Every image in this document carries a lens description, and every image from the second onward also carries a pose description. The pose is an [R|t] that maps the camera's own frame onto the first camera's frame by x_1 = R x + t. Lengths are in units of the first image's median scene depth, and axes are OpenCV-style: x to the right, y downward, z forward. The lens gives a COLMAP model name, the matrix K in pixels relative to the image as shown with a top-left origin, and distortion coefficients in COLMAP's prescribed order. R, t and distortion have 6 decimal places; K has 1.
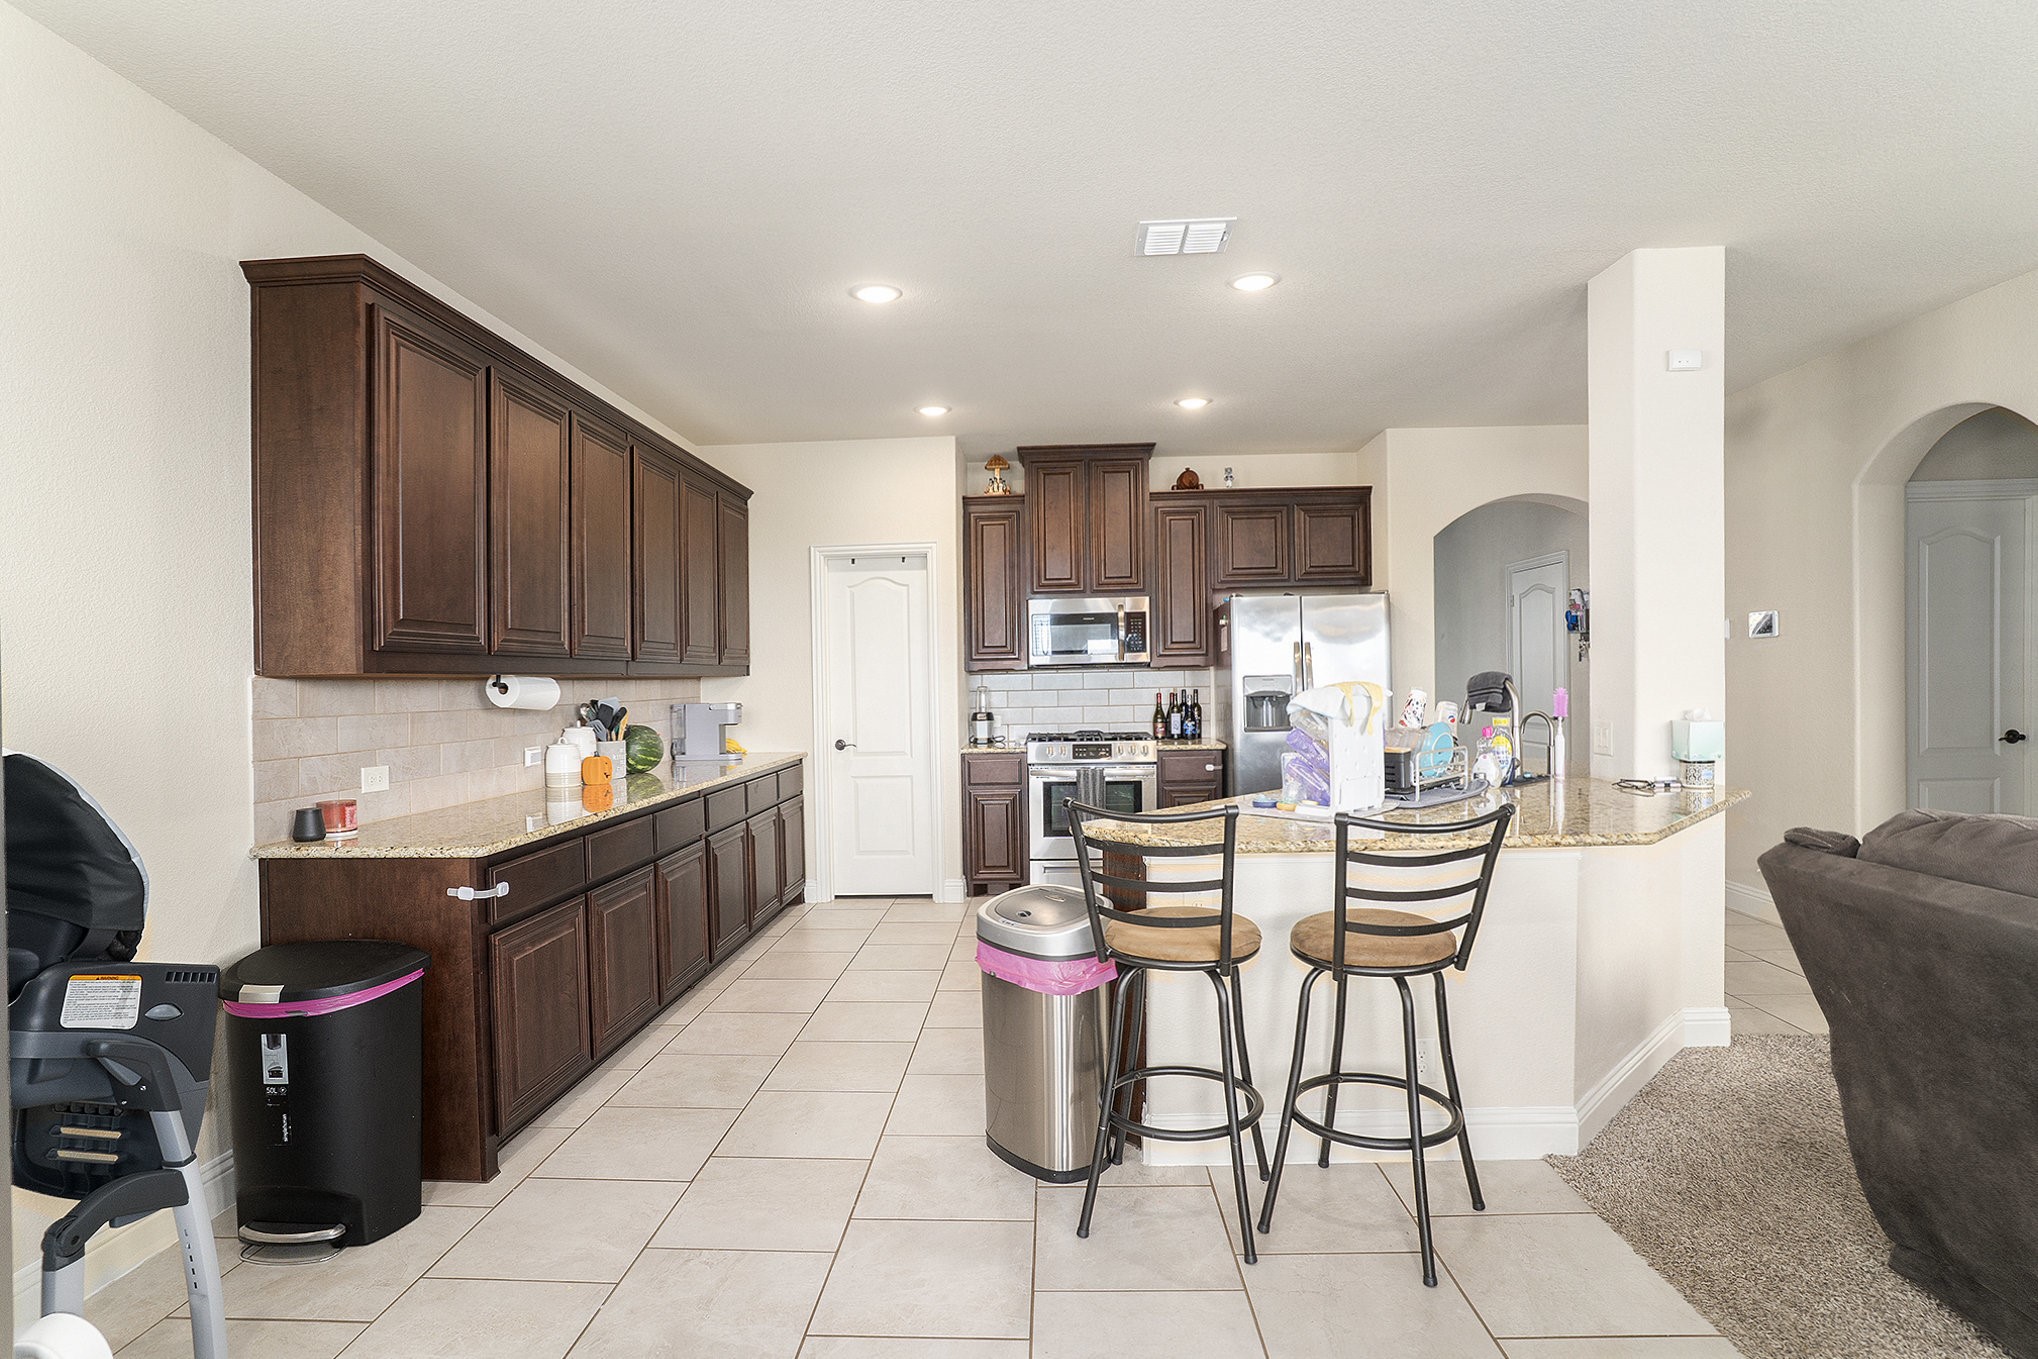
lens RADIAL K [[1020.6, 0, 1025.4], [0, 1020.6, 685.2], [0, 0, 1]] dist [-0.050822, 0.021964]
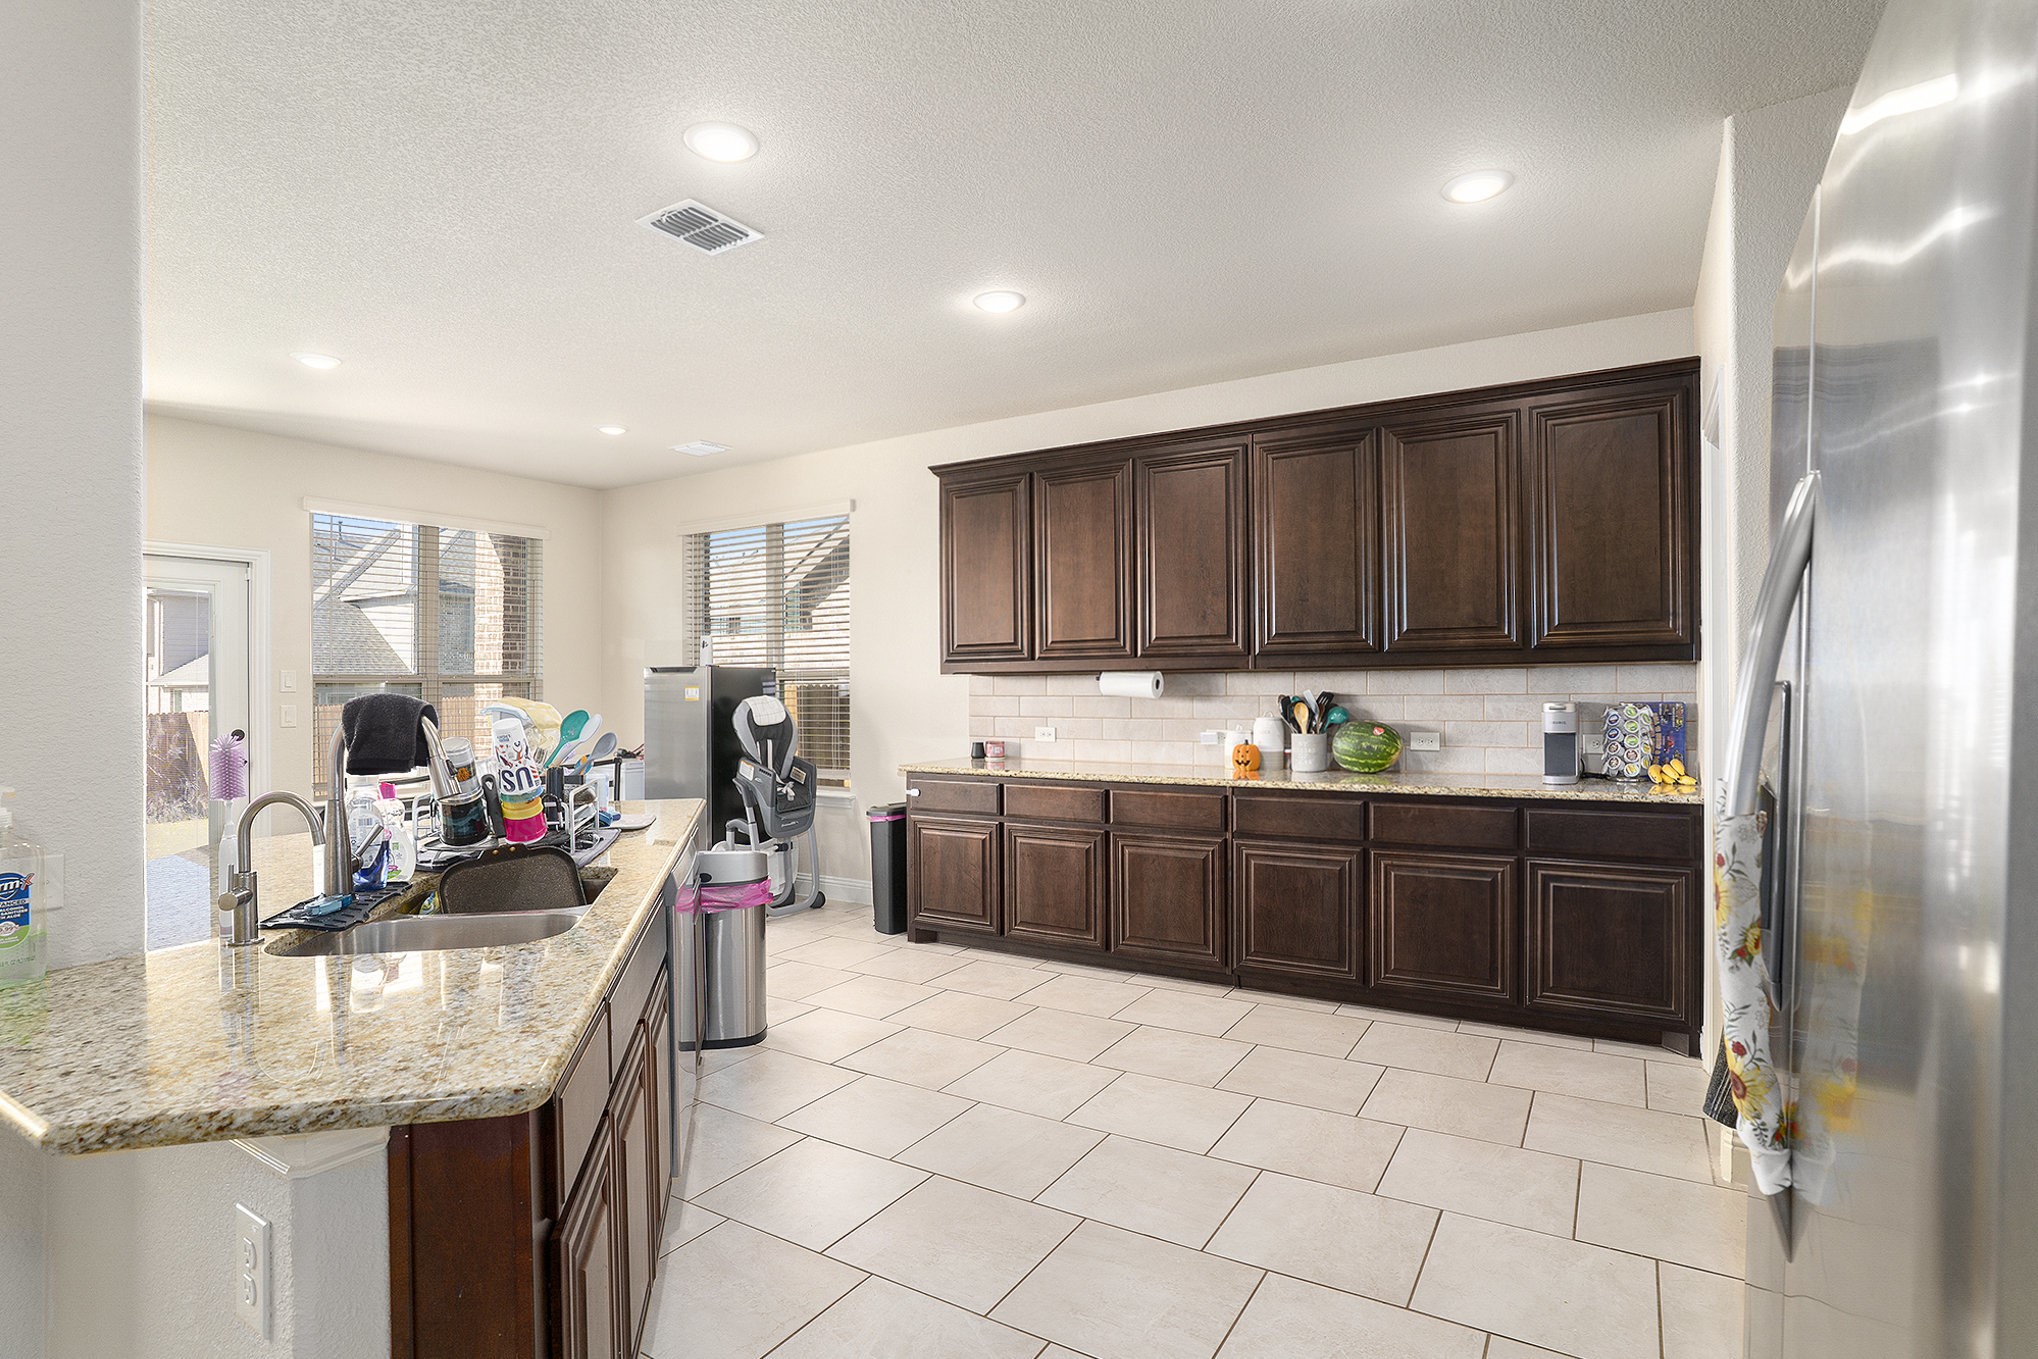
lens RADIAL K [[1020.6, 0, 1021.0], [0, 1020.6, 676.6], [0, 0, 1]] dist [-0.050822, 0.021964]
pose [[-0.493035, 0.007795, -0.869975, 0.804966], [0.001897, 0.999967, 0.007884, -0.016277], [0.870008, 0.002237, -0.493033, 1.671259]]
